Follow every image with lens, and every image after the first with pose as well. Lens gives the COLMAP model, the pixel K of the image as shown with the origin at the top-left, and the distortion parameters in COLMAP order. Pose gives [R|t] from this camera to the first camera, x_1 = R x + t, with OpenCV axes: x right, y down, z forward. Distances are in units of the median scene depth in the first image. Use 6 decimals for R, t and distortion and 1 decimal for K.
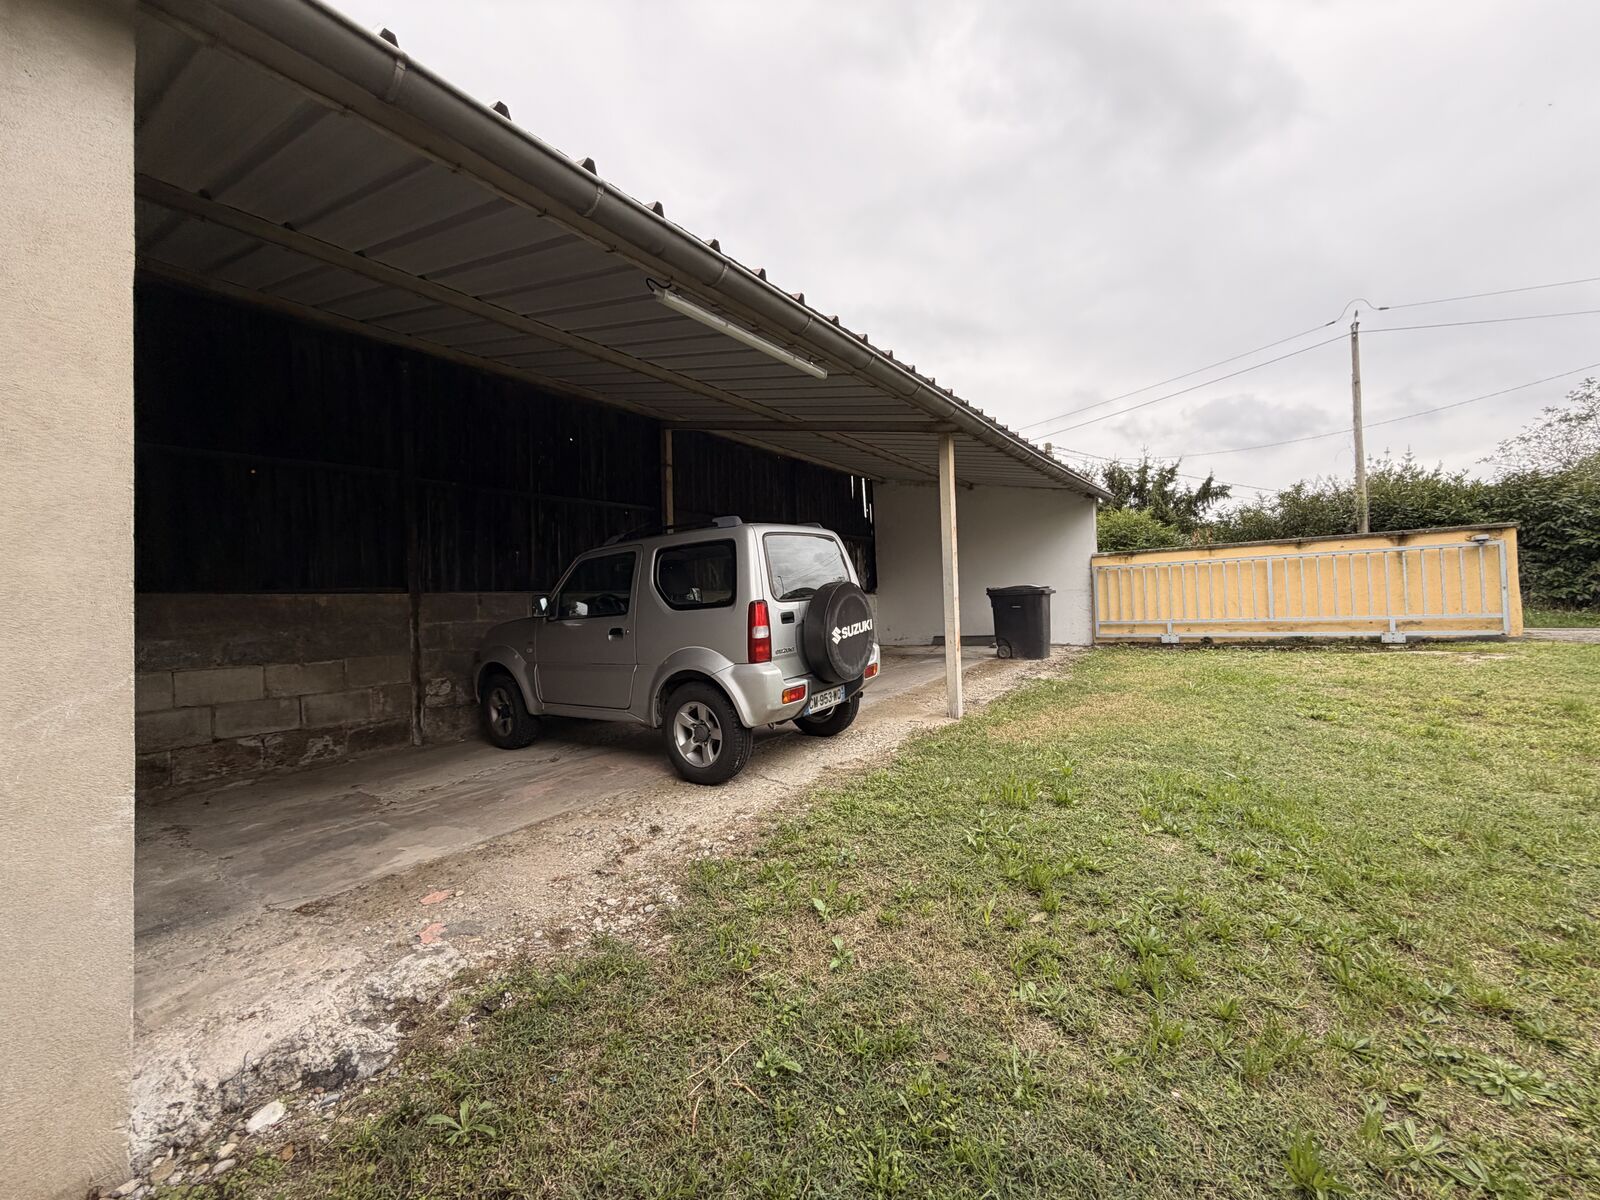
lens RADIAL K [[637.1, 0, 795.4], [0, 637.1, 599.9], [0, 0, 1]] dist [0.000956, -0.000487]
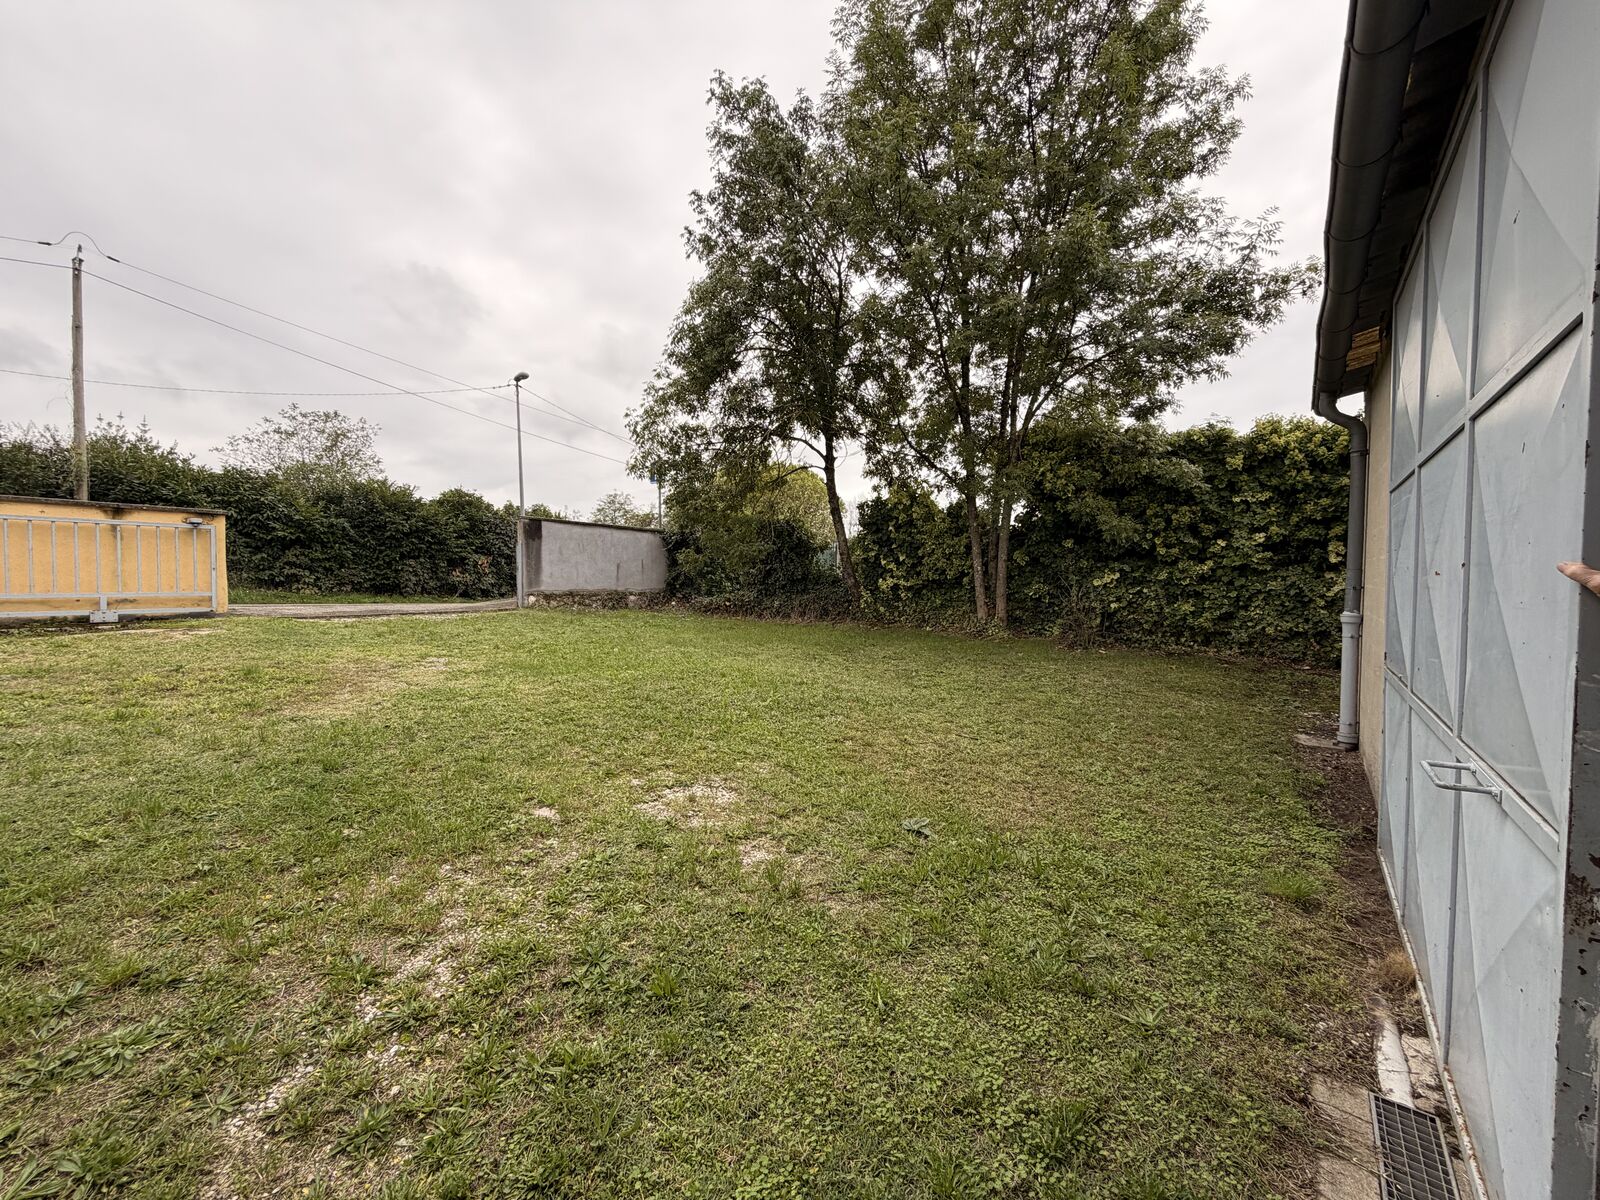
lens RADIAL K [[637.1, 0, 795.4], [0, 637.1, 599.9], [0, 0, 1]] dist [0.000956, -0.000487]
pose [[0.009531, -0.003373, 0.999949, 0.016738], [-0.033606, 0.999428, 0.003691, -0.002687], [-0.999390, -0.033639, 0.009412, -0.015509]]
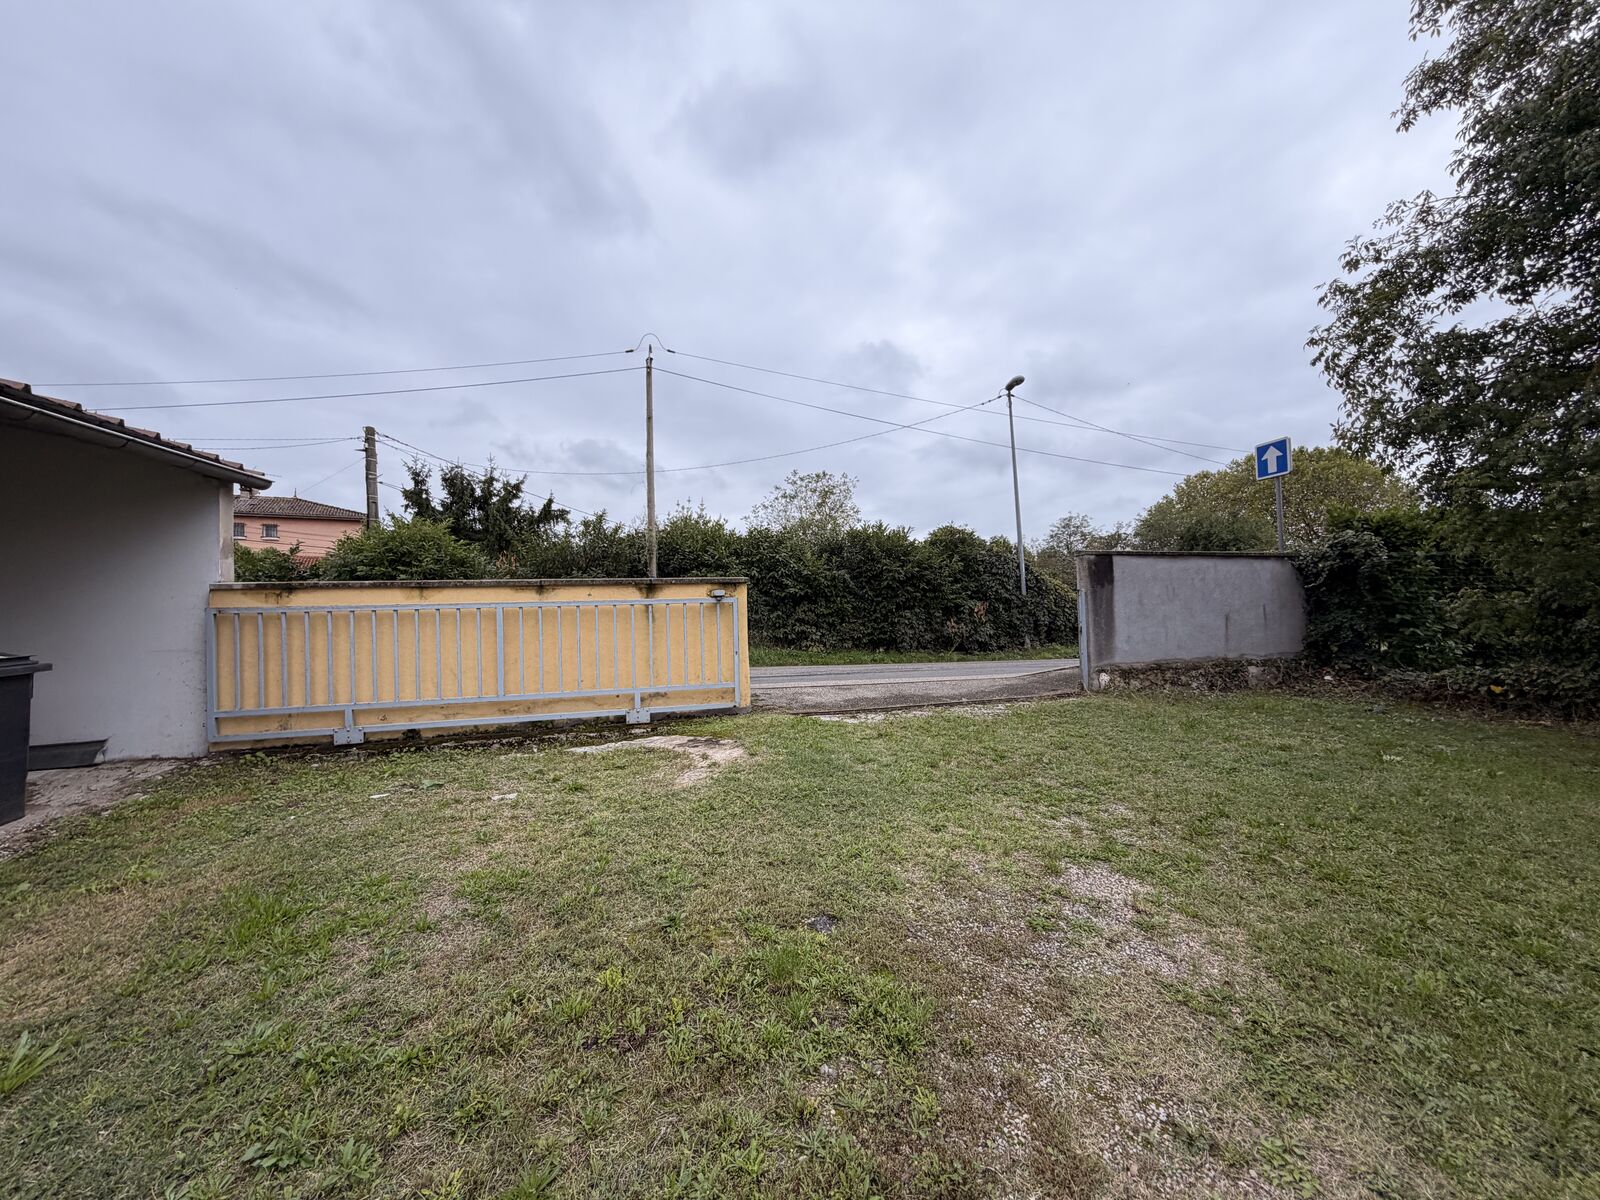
lens RADIAL K [[637.1, 0, 795.4], [0, 637.1, 599.9], [0, 0, 1]] dist [0.000956, -0.000487]
pose [[0.622526, 0.027411, 0.782119, 0.426676], [-0.011776, 0.999601, -0.025660, -0.061087], [-0.782510, 0.006763, 0.622601, 0.351111]]
